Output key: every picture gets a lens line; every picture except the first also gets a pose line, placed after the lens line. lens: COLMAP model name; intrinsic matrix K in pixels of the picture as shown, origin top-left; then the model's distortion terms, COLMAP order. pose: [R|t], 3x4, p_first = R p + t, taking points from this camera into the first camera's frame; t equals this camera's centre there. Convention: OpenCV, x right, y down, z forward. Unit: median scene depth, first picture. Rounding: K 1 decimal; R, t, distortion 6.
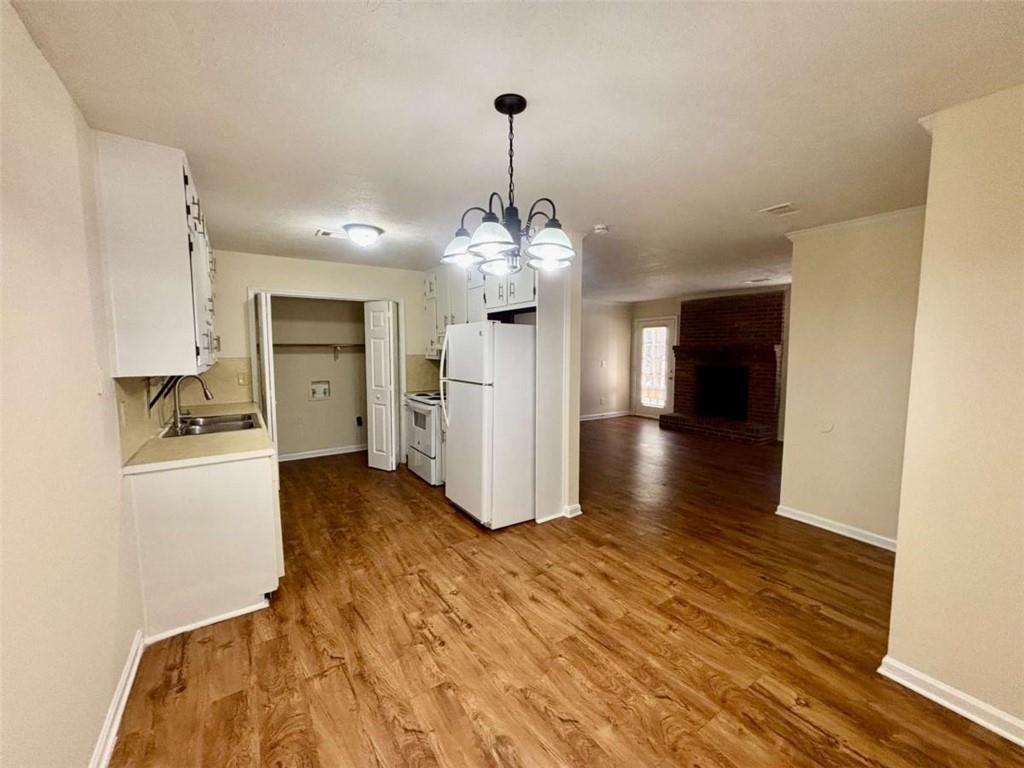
lens RADIAL K [[411.0, 0, 512.4], [0, 411.0, 380.5], [0, 0, 1]] dist [0.014928, 0.000118]
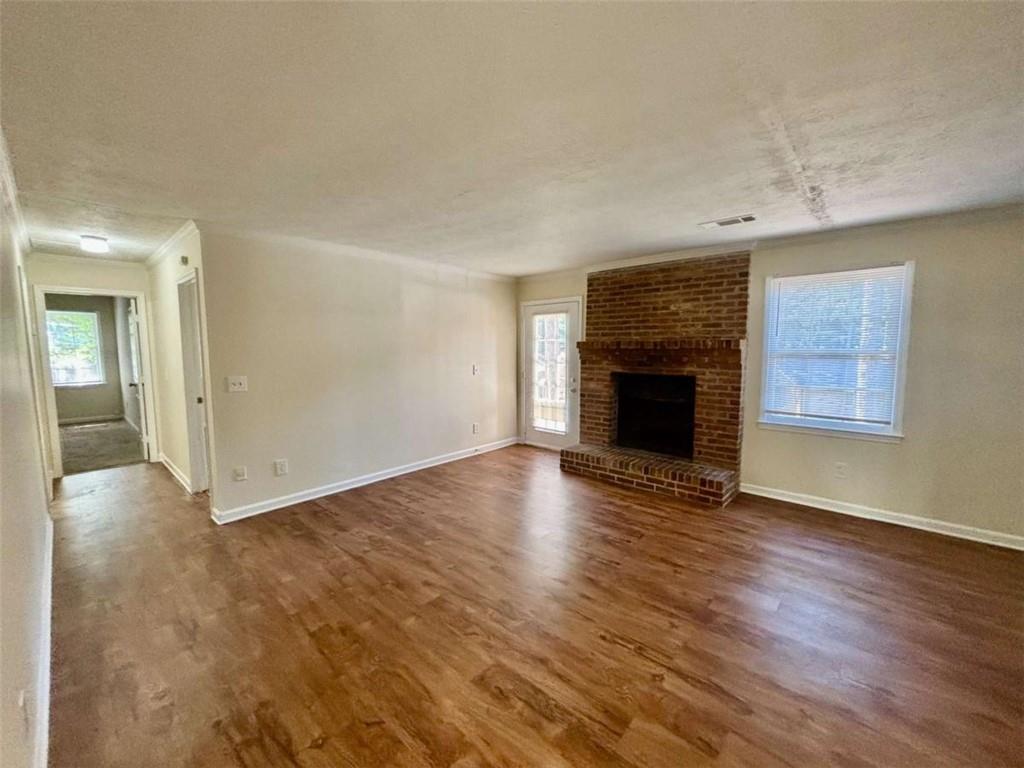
lens RADIAL K [[411.0, 0, 507.1], [0, 411.0, 383.1], [0, 0, 1]] dist [0.014928, 0.000118]
pose [[0.971798, -0.026992, 0.234265, 0.127277], [0.023590, 0.999572, 0.017310, -0.032886], [-0.234632, -0.011296, 0.972019, 0.392334]]
